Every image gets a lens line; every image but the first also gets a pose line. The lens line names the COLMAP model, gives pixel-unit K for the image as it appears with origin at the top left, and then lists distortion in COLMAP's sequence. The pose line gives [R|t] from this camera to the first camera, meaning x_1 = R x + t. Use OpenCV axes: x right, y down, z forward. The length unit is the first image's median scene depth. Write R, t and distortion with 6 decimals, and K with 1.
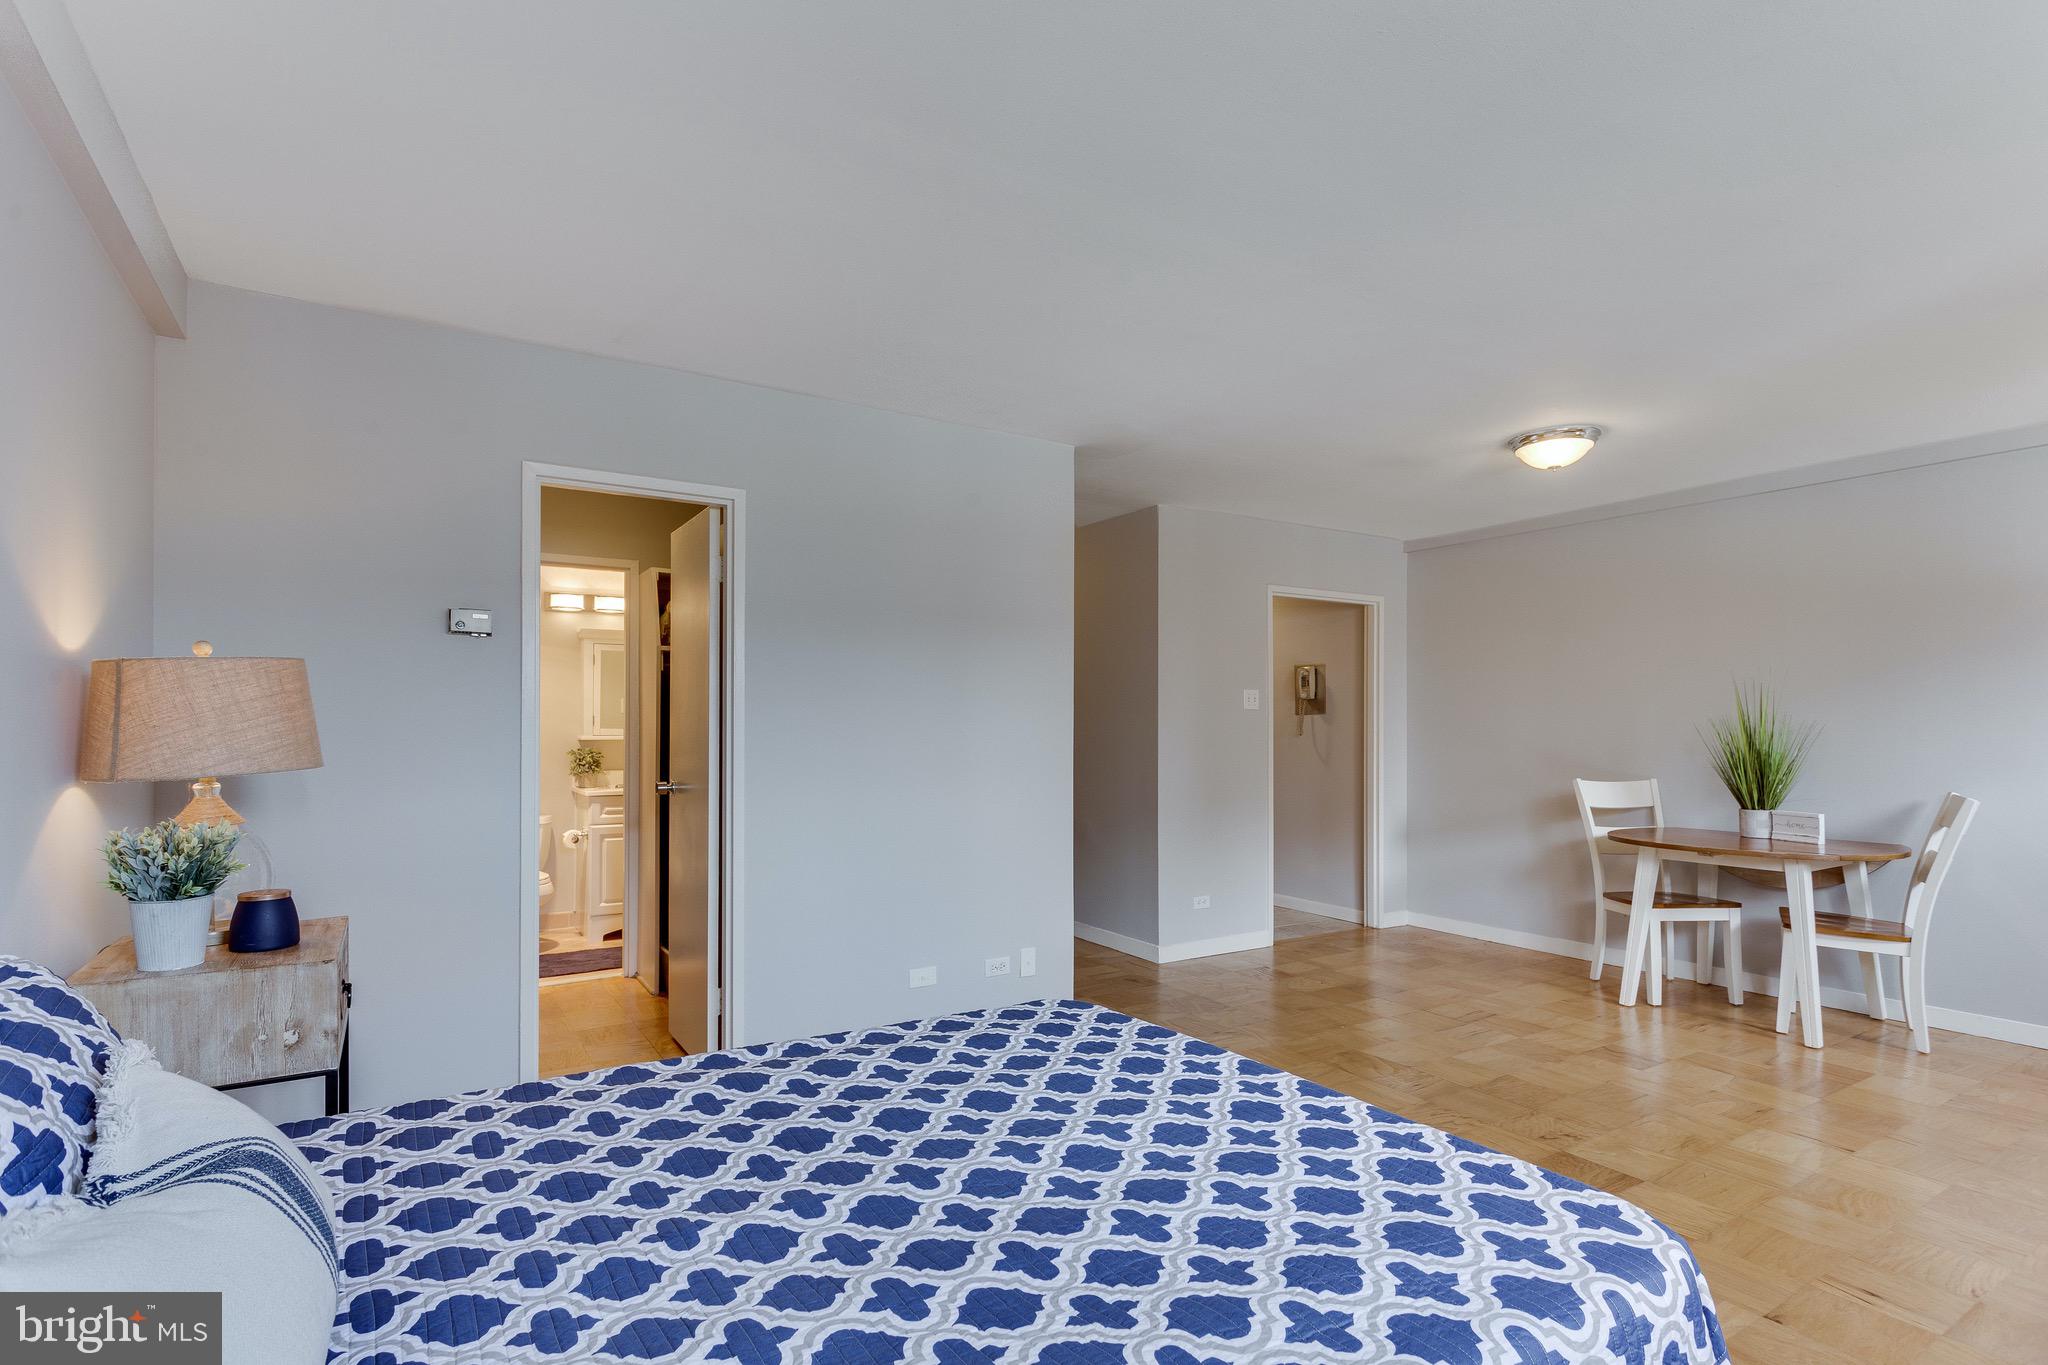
lens RADIAL K [[1016.2, 0, 998.3], [0, 1016.2, 716.3], [0, 0, 1]] dist [0.002222, -0.000477]
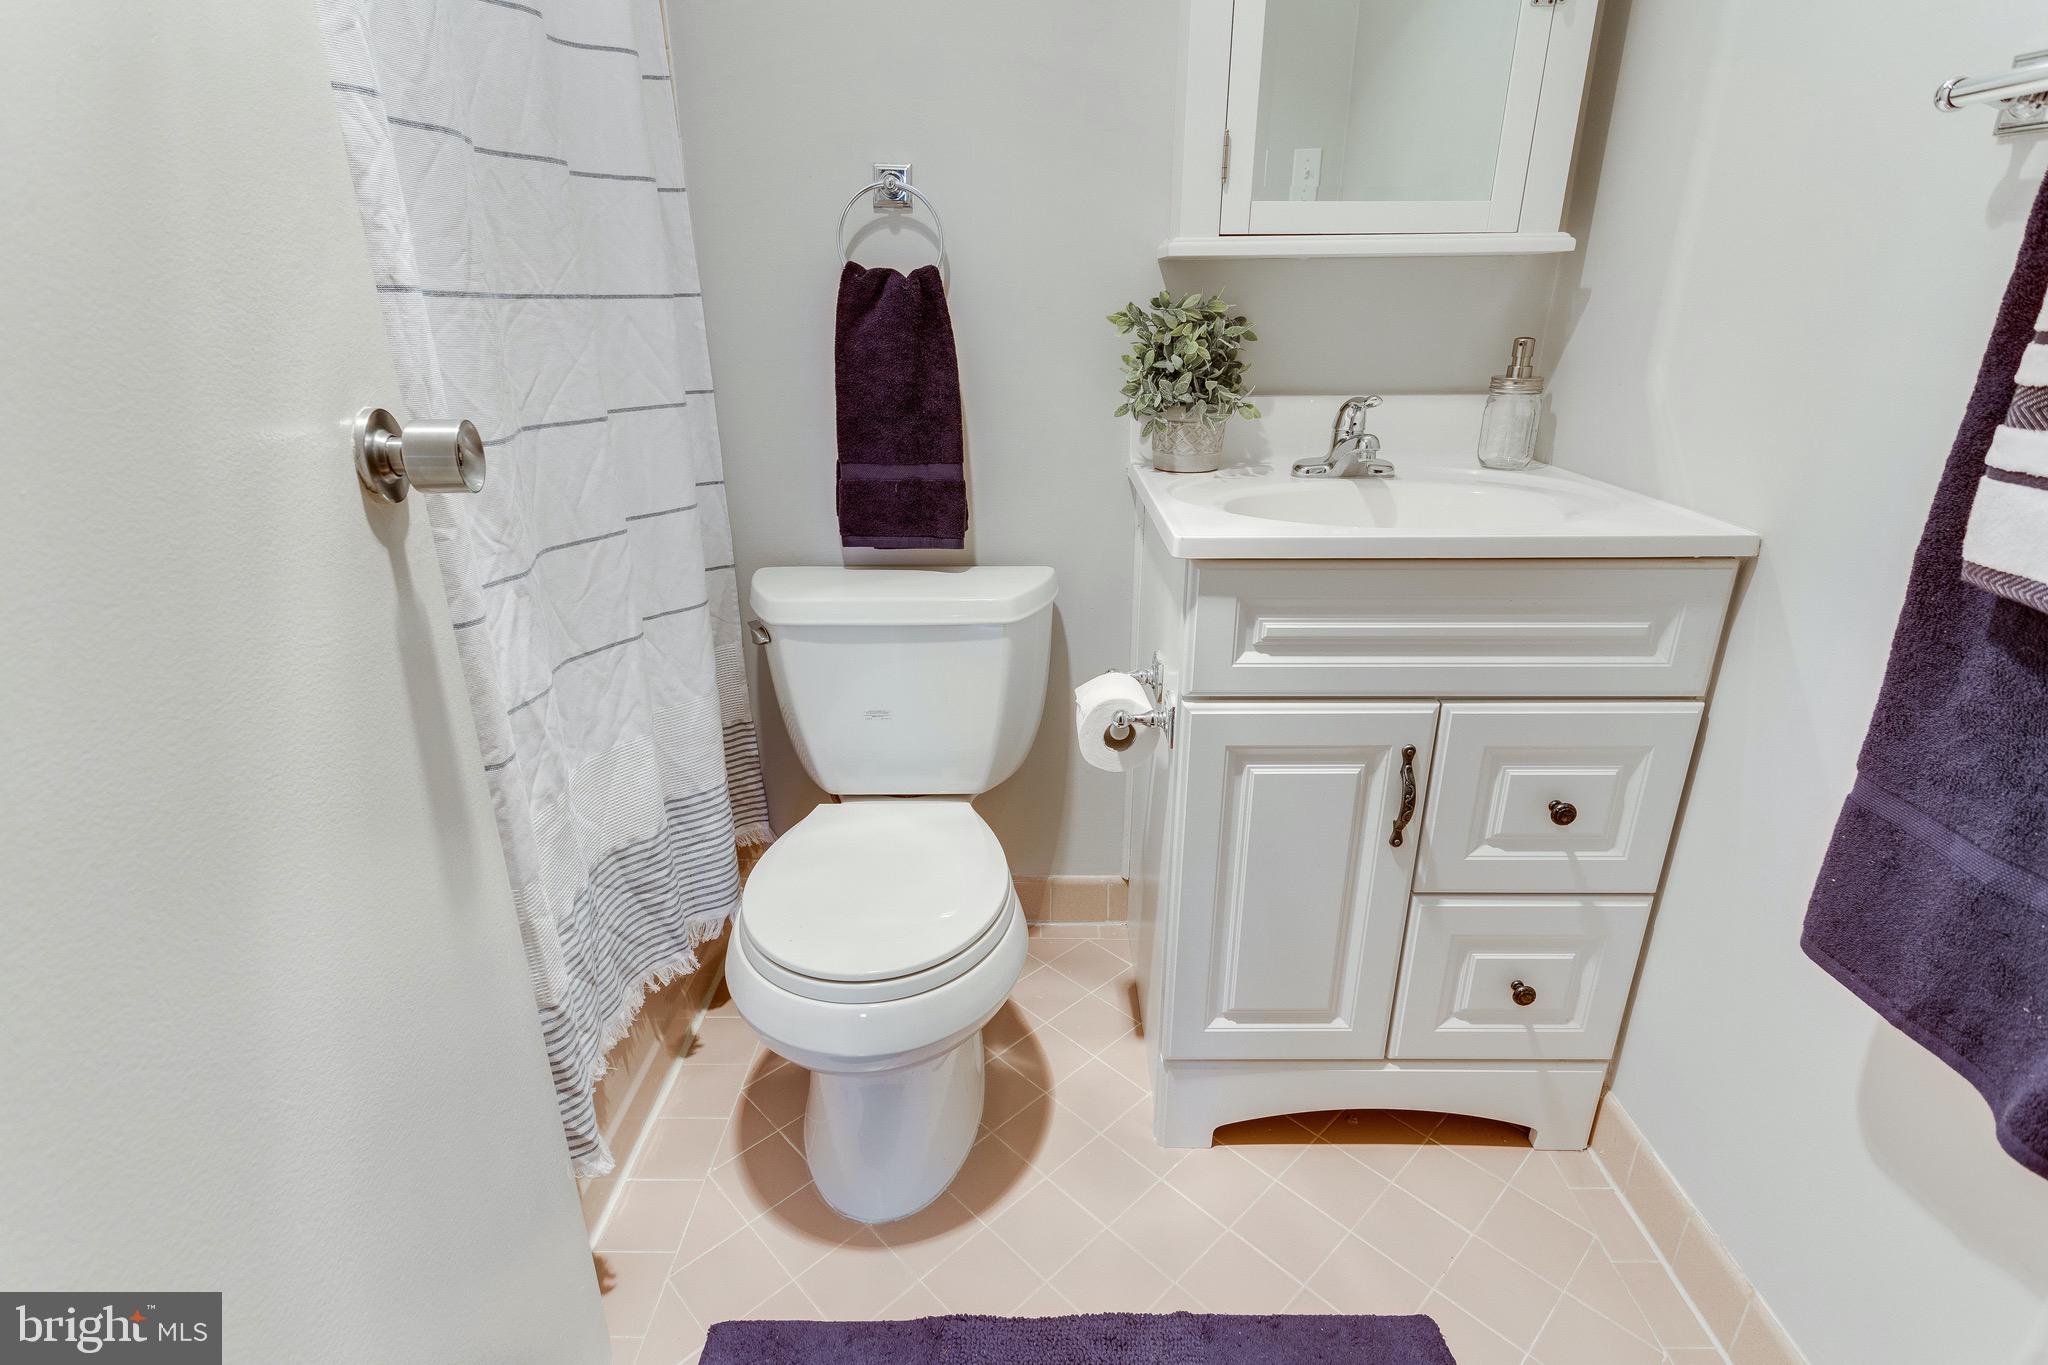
lens RADIAL K [[1003.6, 0, 1013.8], [0, 1003.6, 682.5], [0, 0, 1]] dist [0.007314, -0.001093]
pose [[0.843517, 0.183783, -0.504680, -0.310046], [0.023611, 0.926039, 0.376688, 0.025883], [0.536583, -0.329659, 0.776791, 0.778045]]
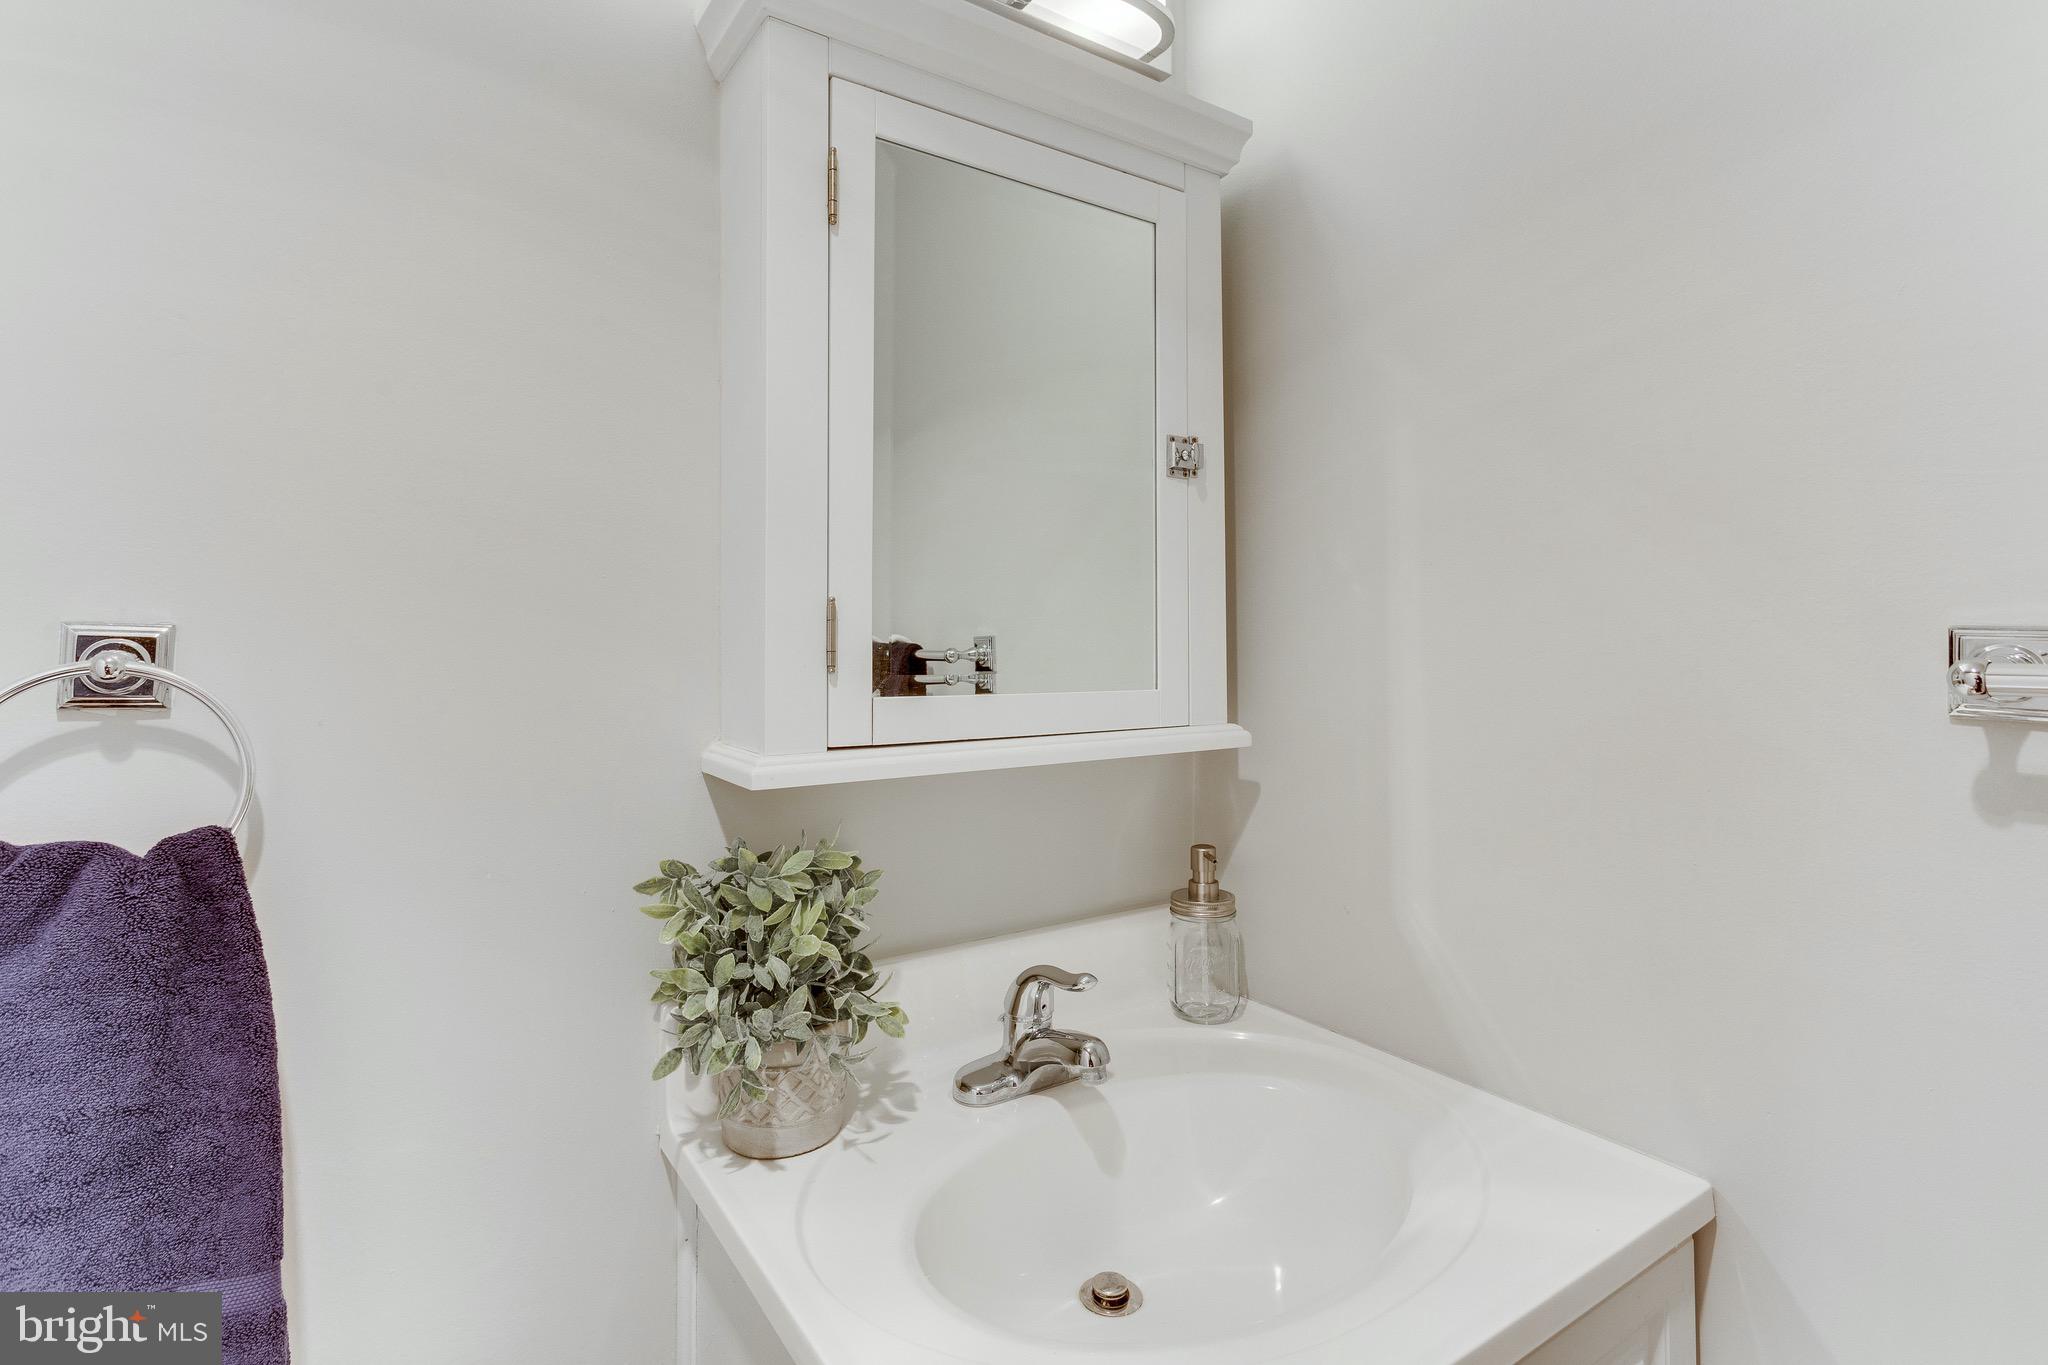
lens RADIAL K [[1016.1, 0, 1030.1], [0, 1016.1, 613.9], [0, 0, 1]] dist [0.001000, -0.000395]
pose [[0.999075, -0.008185, 0.042207, -0.380975], [0.008355, 0.999958, -0.003859, 0.001628], [-0.042173, 0.004209, 0.999101, 0.871057]]
